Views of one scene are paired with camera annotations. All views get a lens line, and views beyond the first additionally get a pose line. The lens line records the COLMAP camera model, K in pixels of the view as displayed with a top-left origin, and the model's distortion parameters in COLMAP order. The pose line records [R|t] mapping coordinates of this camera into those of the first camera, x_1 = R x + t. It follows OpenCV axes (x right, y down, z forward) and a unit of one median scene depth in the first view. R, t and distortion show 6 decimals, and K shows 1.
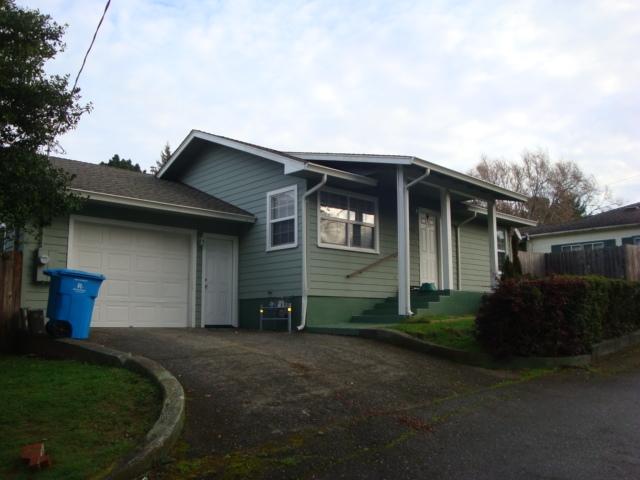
lens RADIAL K [[571.4, 0, 320.0], [0, 571.4, 240.0], [0, 0, 1]] dist [-0.150297, 0.118541]
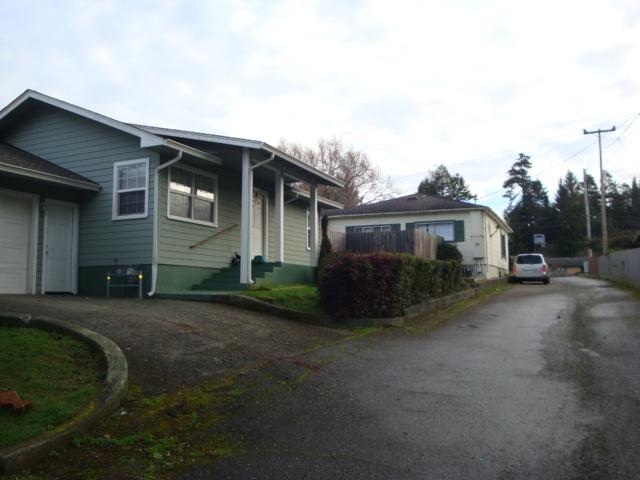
lens RADIAL K [[571.4, 0, 320.0], [0, 571.4, 240.0], [0, 0, 1]] dist [-0.150297, 0.118541]
pose [[0.924044, 0.036820, 0.380509, -0.134357], [-0.053613, 0.997996, 0.033625, 0.001595], [-0.378508, -0.051471, 0.924166, -0.076878]]
